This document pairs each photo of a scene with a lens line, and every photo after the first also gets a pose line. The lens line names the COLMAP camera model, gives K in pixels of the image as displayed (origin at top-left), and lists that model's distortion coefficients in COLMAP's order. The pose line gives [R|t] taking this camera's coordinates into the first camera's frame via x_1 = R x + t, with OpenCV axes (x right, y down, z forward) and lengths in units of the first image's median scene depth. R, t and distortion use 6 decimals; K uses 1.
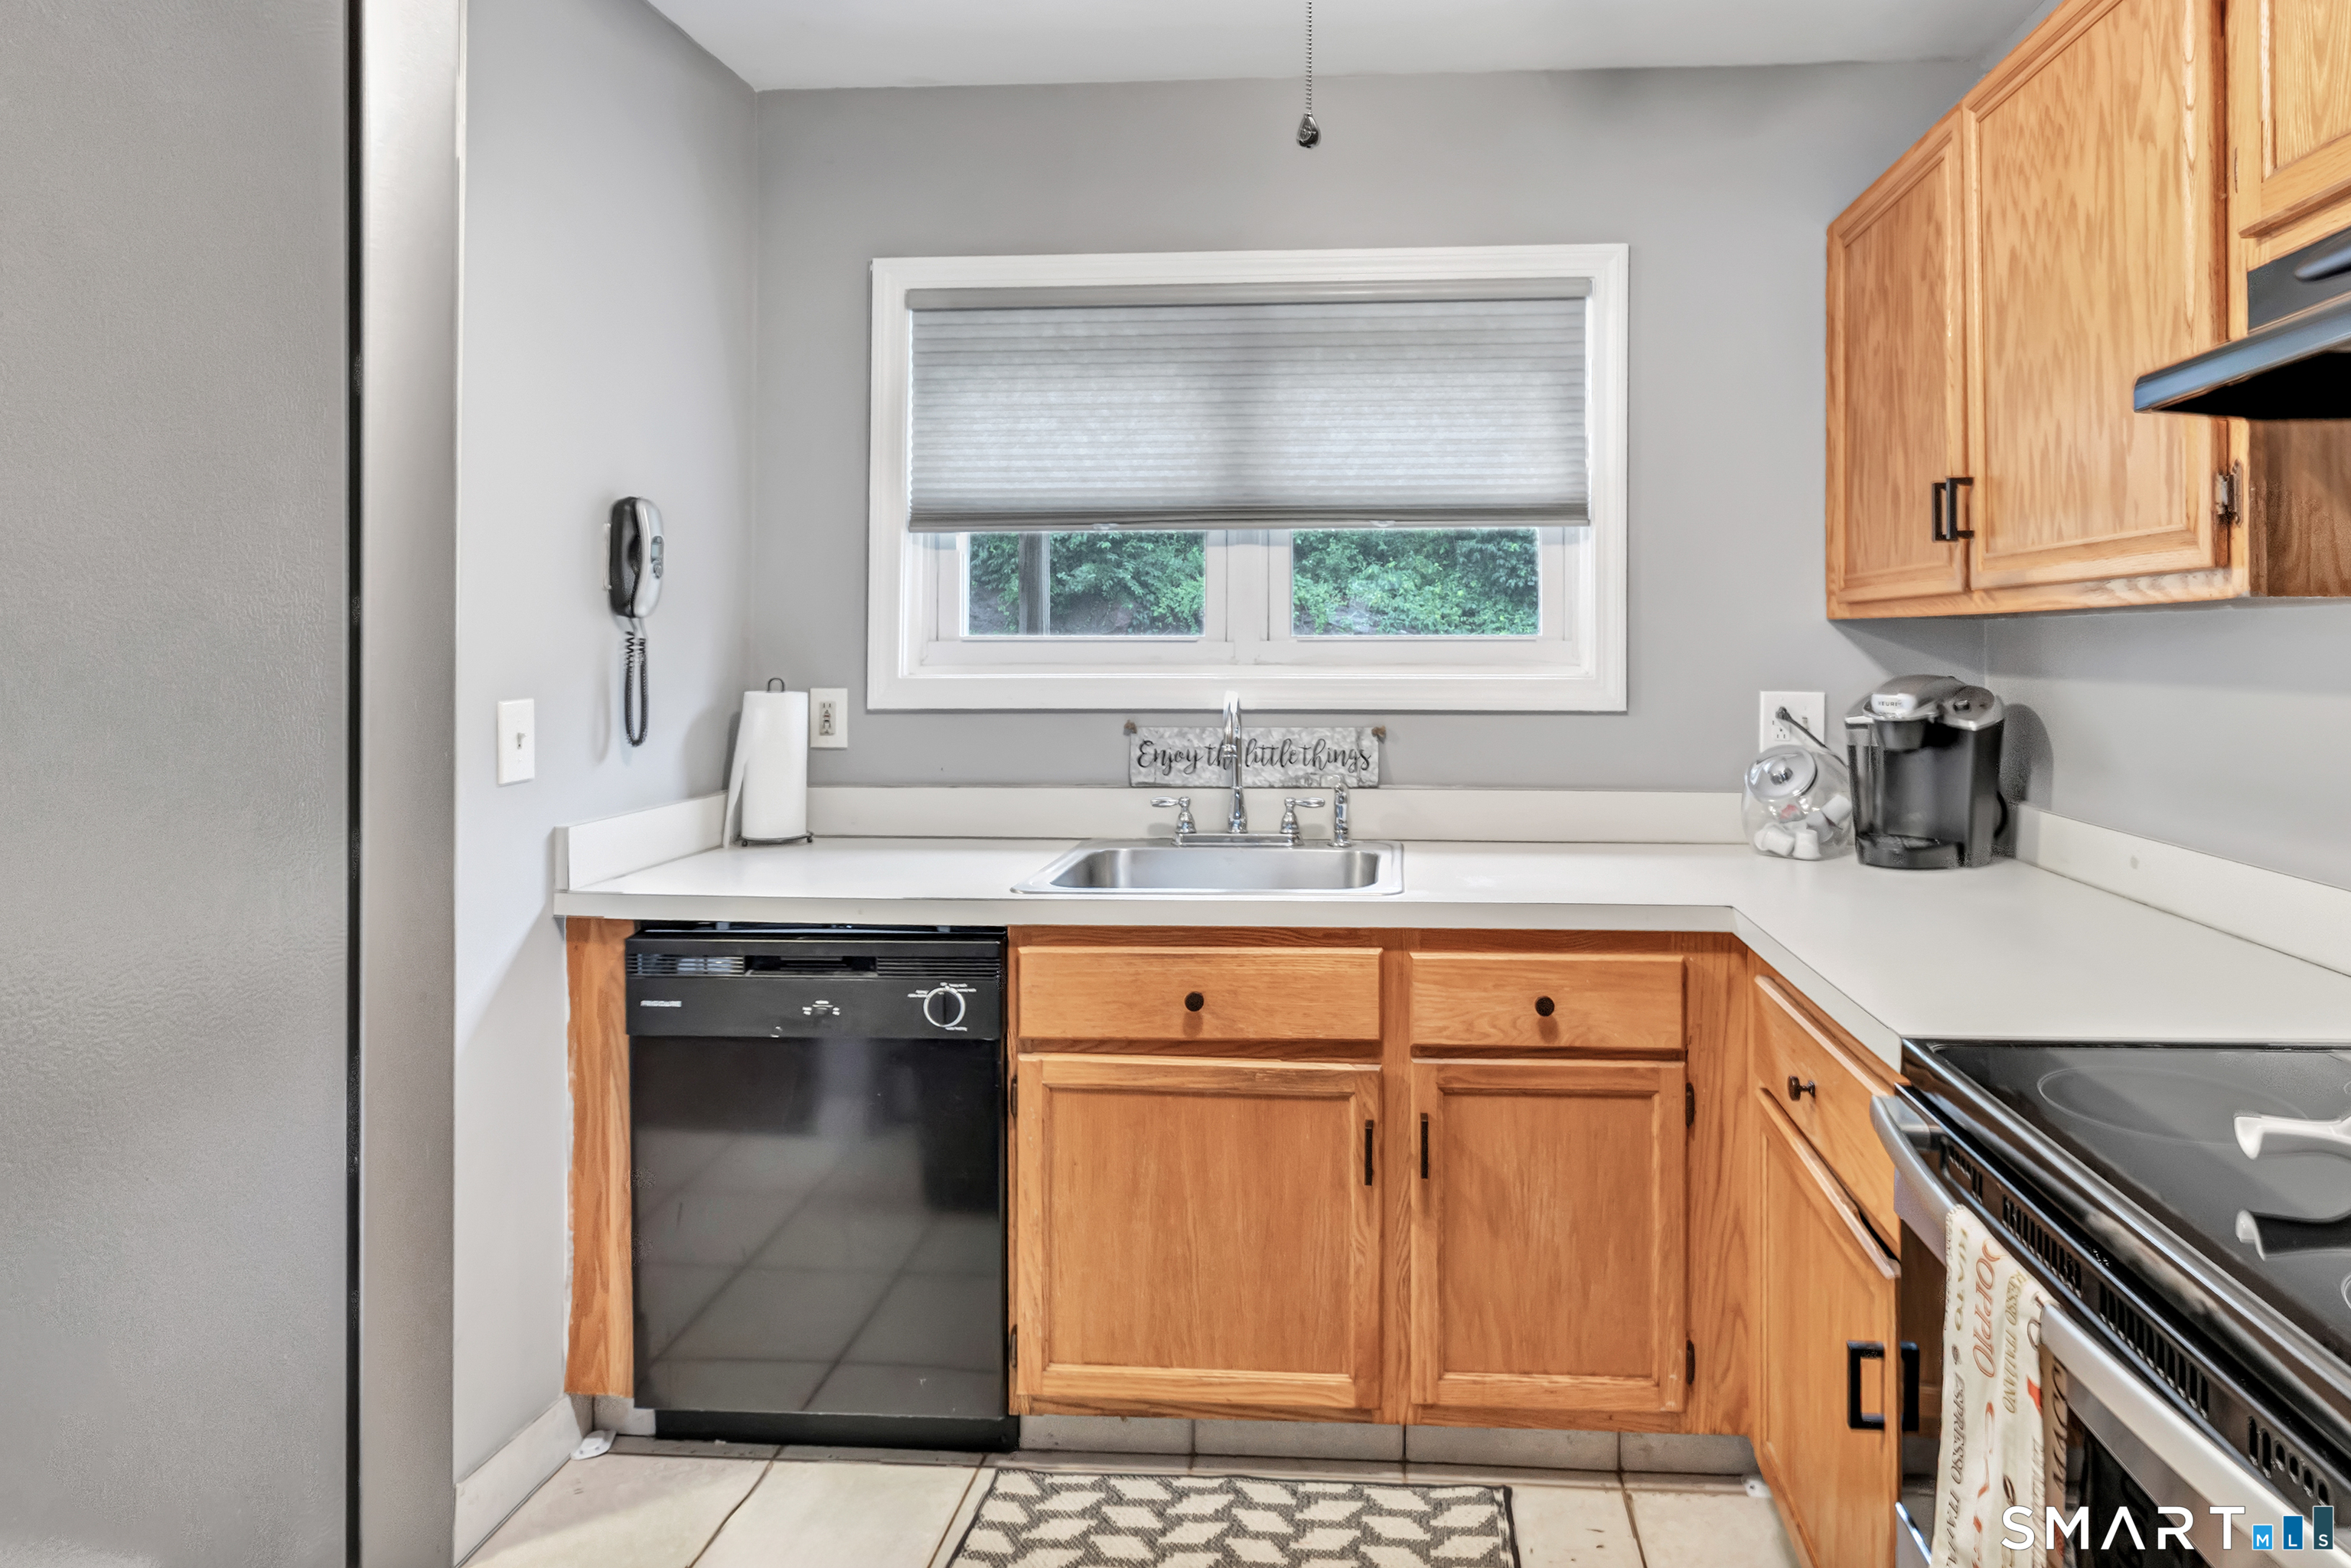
lens RADIAL K [[1270.6, 0, 1173.5], [0, 1270.6, 641.4], [0, 0, 1]] dist [0.005392, 0.000214]
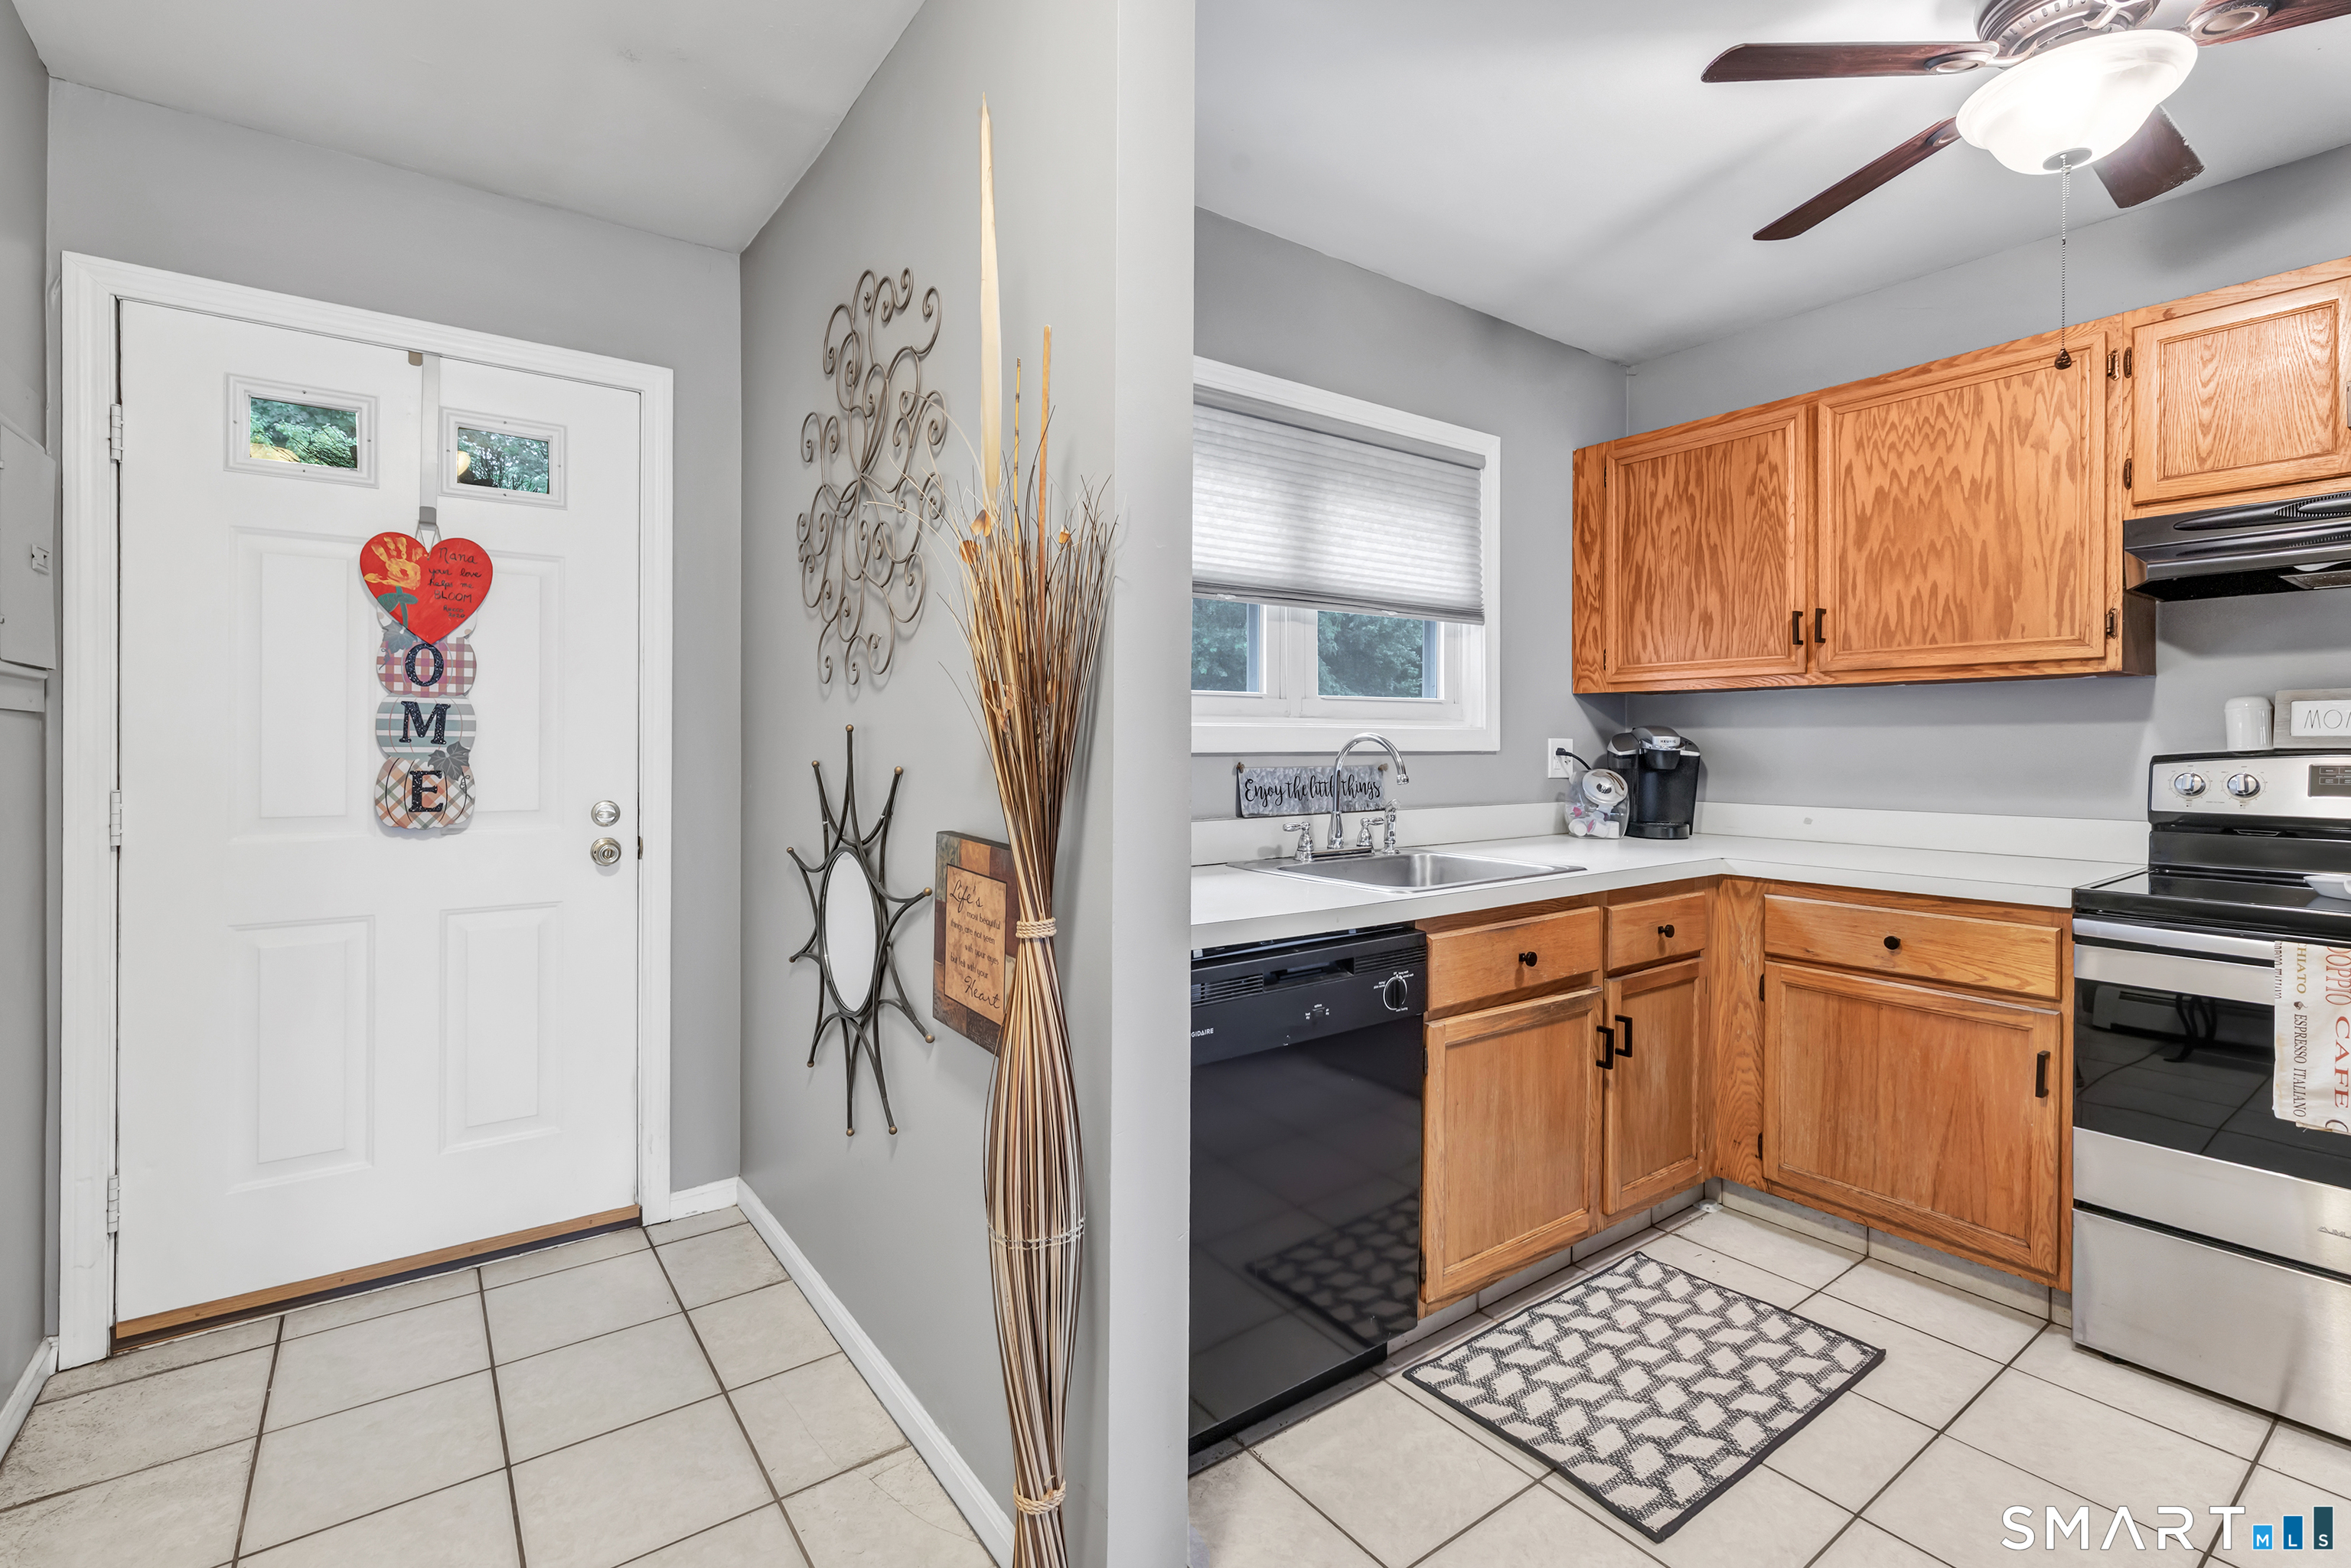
lens RADIAL K [[1031.5, 0, 1173.5], [0, 1031.5, 743.1], [0, 0, 1]] dist [0.001747, 0.000814]
pose [[0.783127, -0.000405, 0.621862, -0.838594], [-0.003919, 0.999977, 0.005587, 0.048011], [-0.621850, -0.006812, 0.783107, 0.347200]]
